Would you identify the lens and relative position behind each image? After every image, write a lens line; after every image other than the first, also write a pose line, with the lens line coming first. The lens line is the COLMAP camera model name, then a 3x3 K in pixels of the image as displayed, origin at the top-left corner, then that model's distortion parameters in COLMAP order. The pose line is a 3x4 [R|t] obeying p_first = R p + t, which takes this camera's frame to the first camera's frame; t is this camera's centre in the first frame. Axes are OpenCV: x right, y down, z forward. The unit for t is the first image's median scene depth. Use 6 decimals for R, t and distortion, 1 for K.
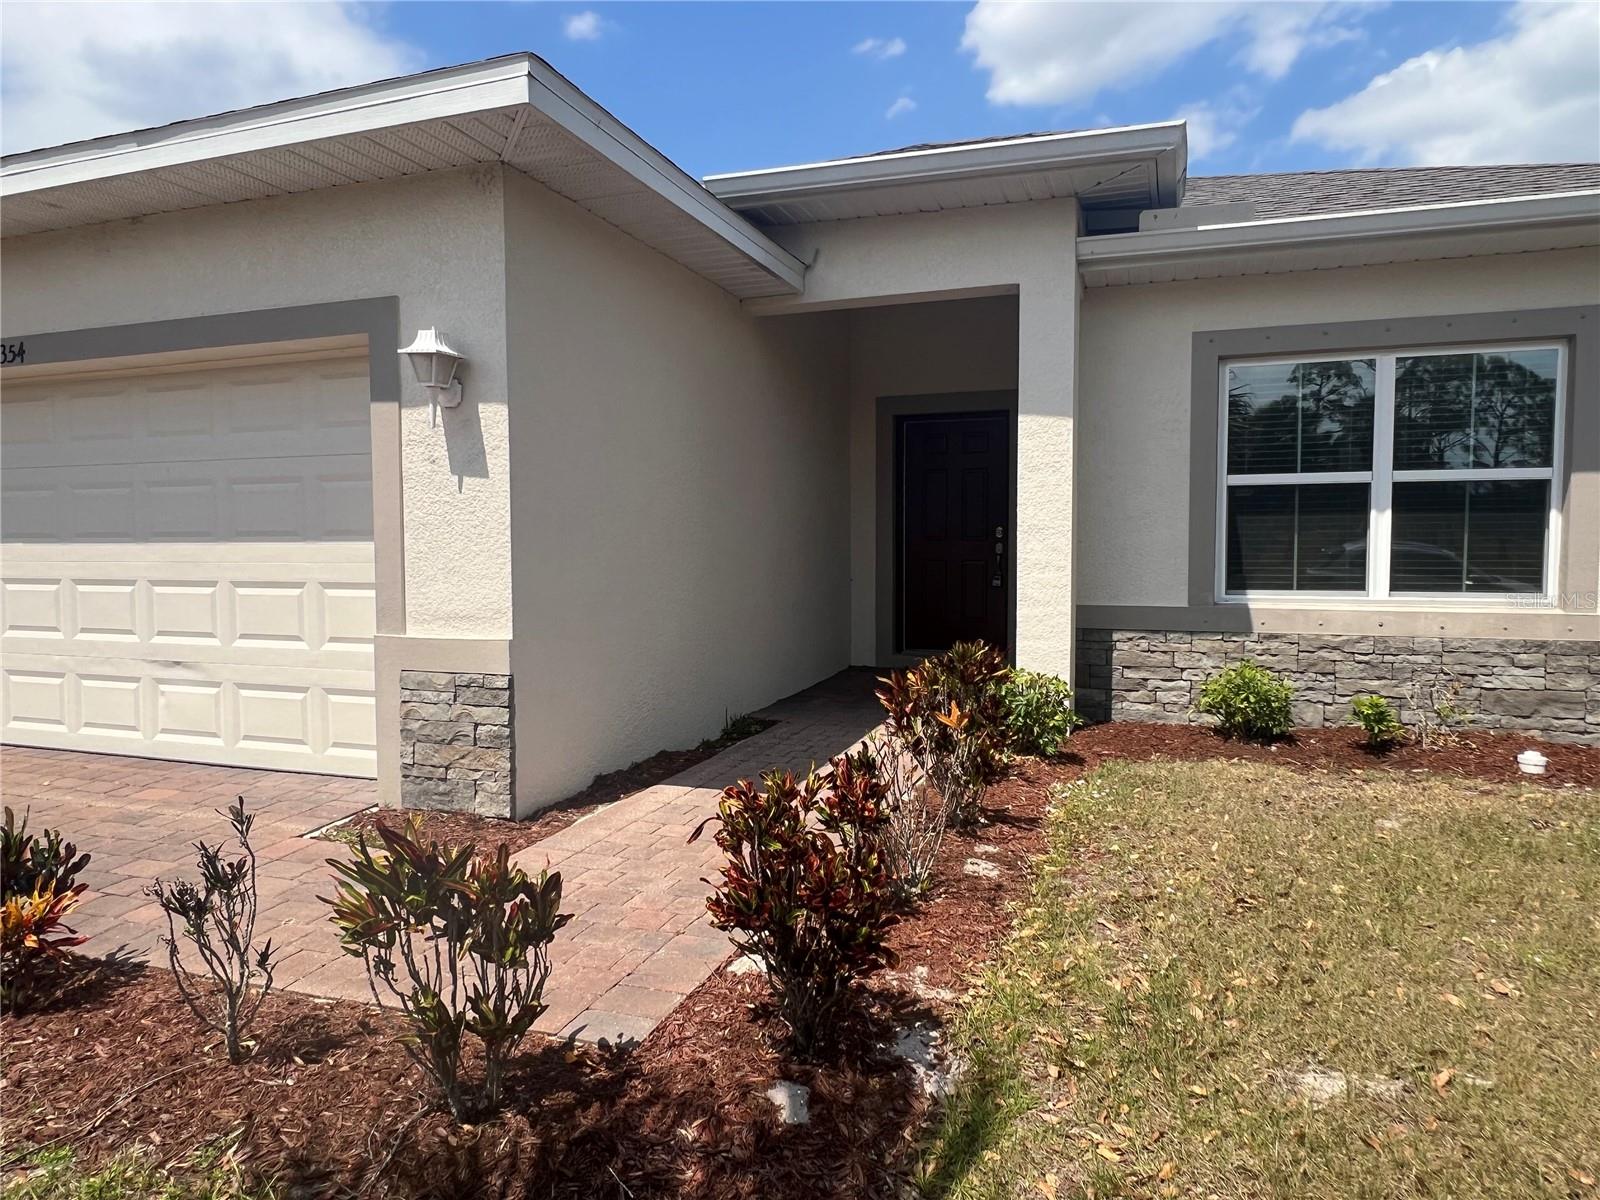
lens RADIAL K [[1016.0, 0, 797.8], [0, 1016.0, 606.5], [0, 0, 1]] dist [-0.000035, 0.001513]
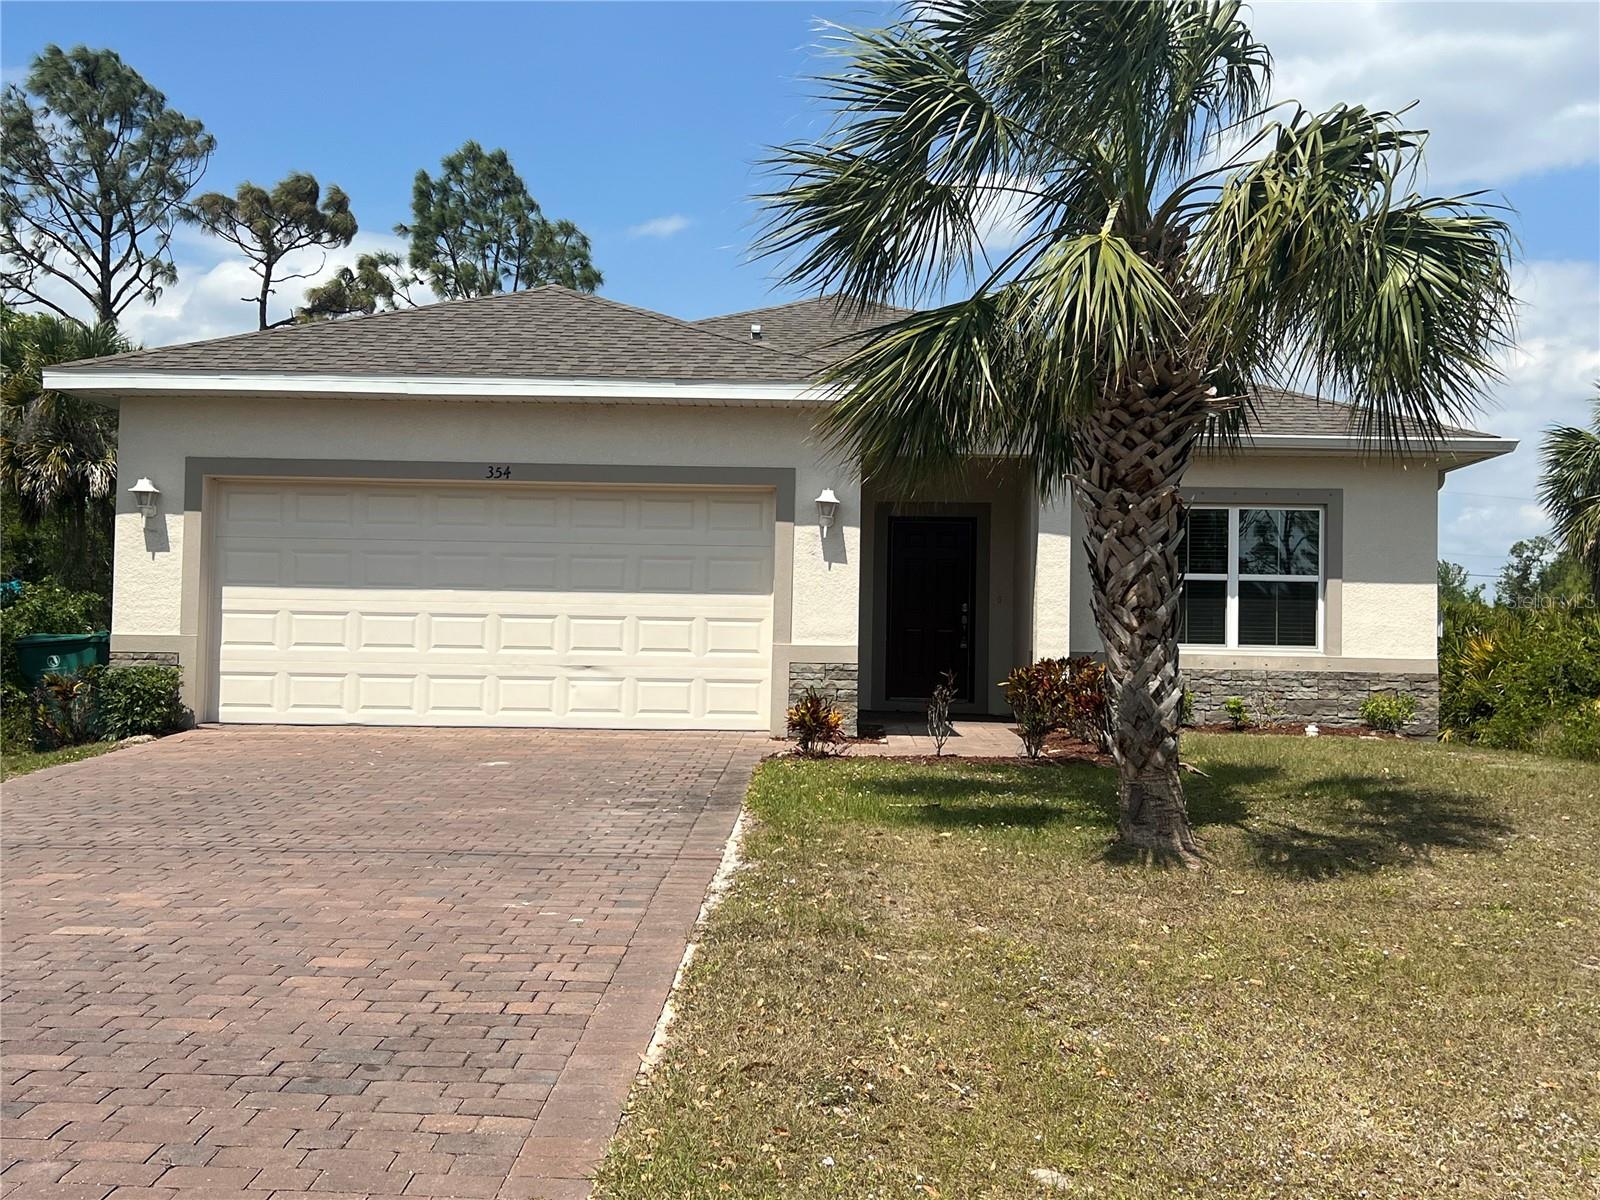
lens RADIAL K [[1822.4, 0, 800.4], [0, 1822.4, 593.1], [0, 0, 1]] dist [0.164011, 0.000000]
pose [[0.944289, 0.031814, 0.327576, -1.199543], [0.000347, 0.995220, -0.097655, 0.214000], [-0.329117, 0.092328, 0.939765, -1.776972]]
